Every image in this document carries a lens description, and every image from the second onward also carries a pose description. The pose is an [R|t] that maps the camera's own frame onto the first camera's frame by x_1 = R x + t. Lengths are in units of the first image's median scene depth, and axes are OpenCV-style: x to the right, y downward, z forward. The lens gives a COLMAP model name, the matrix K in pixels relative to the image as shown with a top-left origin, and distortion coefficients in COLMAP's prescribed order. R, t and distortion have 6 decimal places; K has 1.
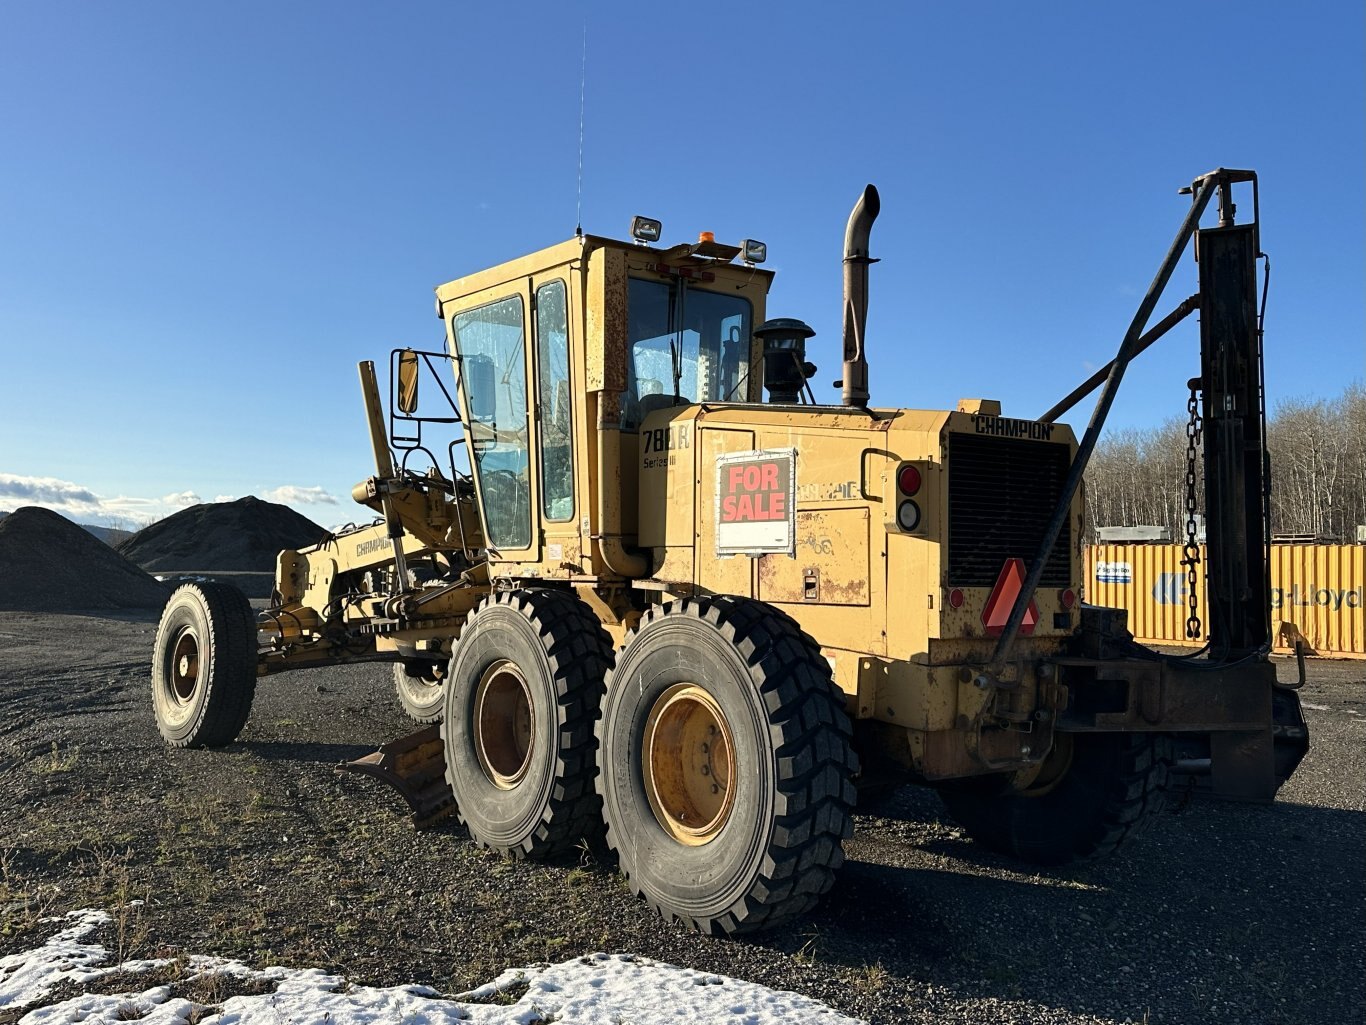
lens RADIAL K [[1255.7, 0, 688.9], [0, 1255.7, 510.2], [0, 0, 1]] dist [0.053432, -0.006249]
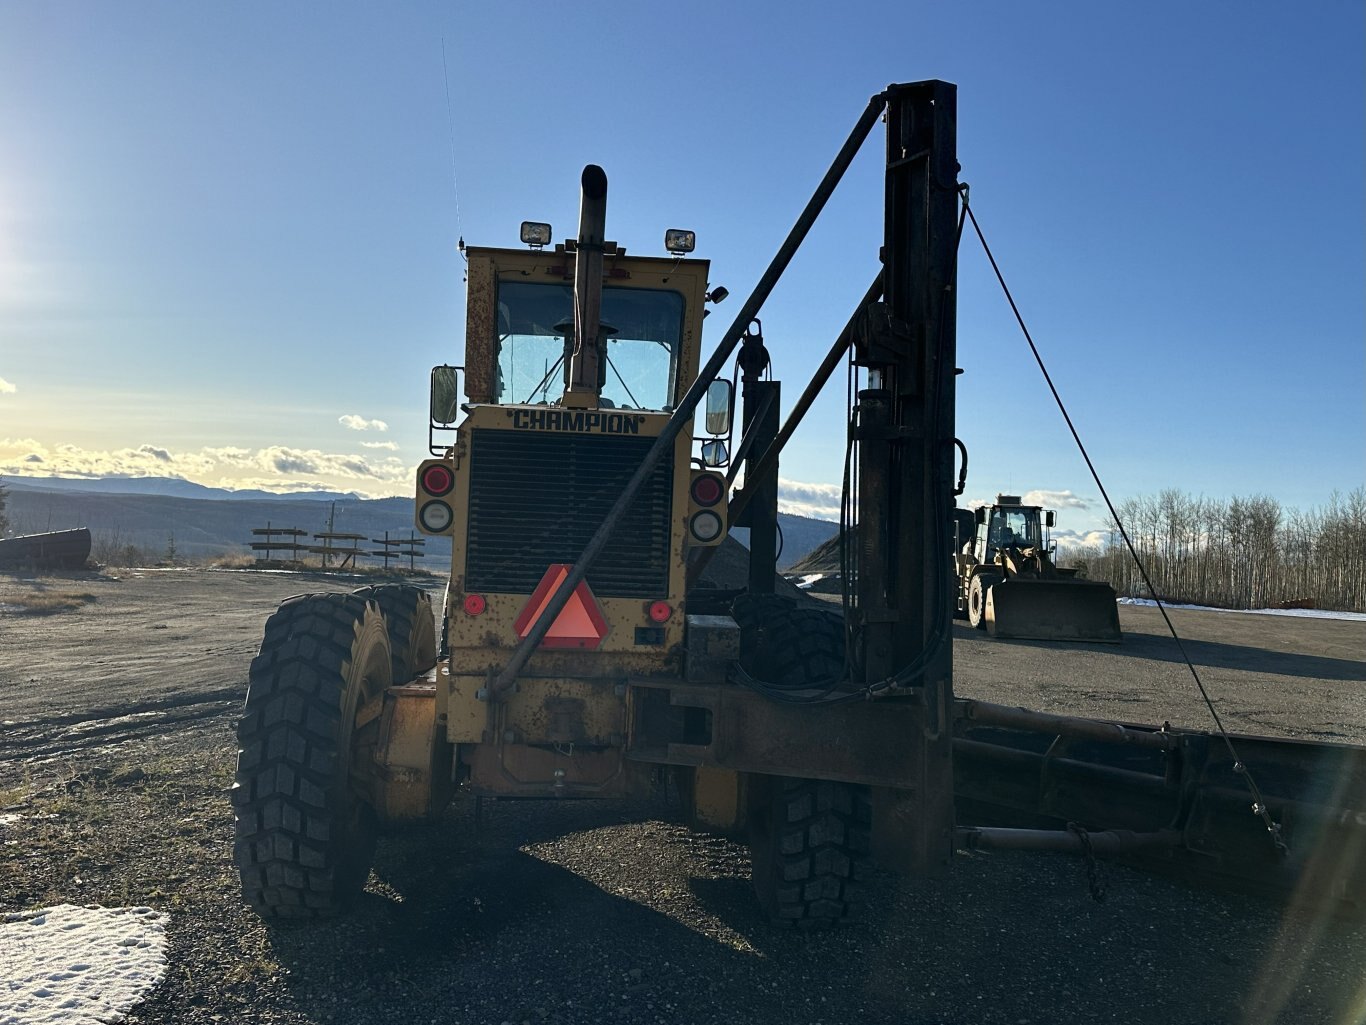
lens RADIAL K [[1254.4, 0, 686.9], [0, 1254.4, 531.7], [0, 0, 1]] dist [0.102993, -0.012351]
pose [[0.842784, 0.009734, -0.538165, 0.706833], [-0.002511, 0.999897, 0.014153, 0.001232], [0.538247, -0.010577, 0.842721, 0.240541]]
